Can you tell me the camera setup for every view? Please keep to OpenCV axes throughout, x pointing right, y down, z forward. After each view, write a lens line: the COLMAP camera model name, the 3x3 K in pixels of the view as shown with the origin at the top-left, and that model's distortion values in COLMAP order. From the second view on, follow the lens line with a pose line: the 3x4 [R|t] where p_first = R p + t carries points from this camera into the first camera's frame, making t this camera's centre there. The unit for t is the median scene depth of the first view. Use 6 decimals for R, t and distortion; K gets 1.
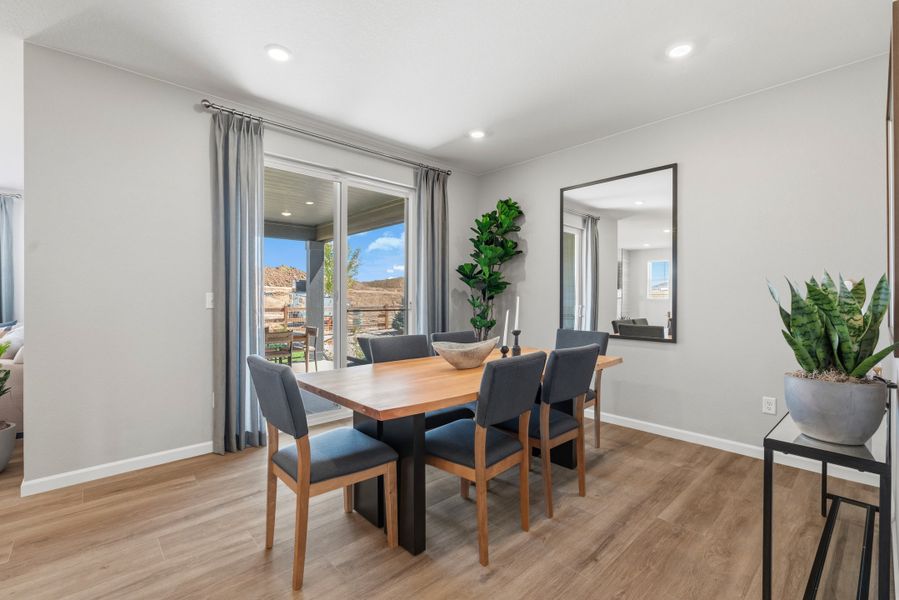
lens RADIAL K [[396.0, 0, 450.8], [0, 396.0, 299.4], [0, 0, 1]] dist [-0.004825, -0.000444]
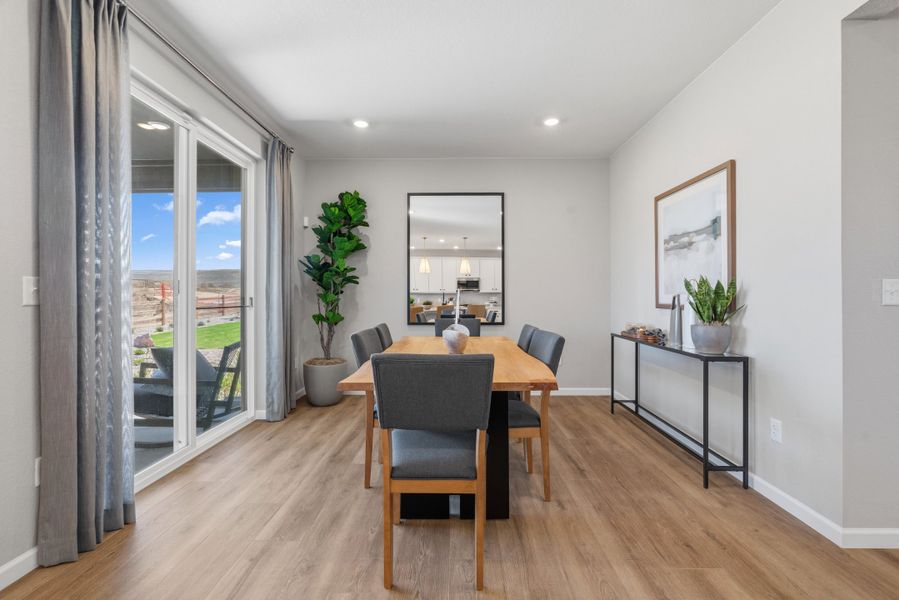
lens RADIAL K [[396.0, 0, 453.6], [0, 396.0, 298.1], [0, 0, 1]] dist [-0.004825, -0.000444]
pose [[0.690023, -0.006731, 0.723756, -0.536847], [0.005659, 0.999976, 0.003905, 0.011998], [-0.723766, 0.001401, 0.690044, 0.184485]]
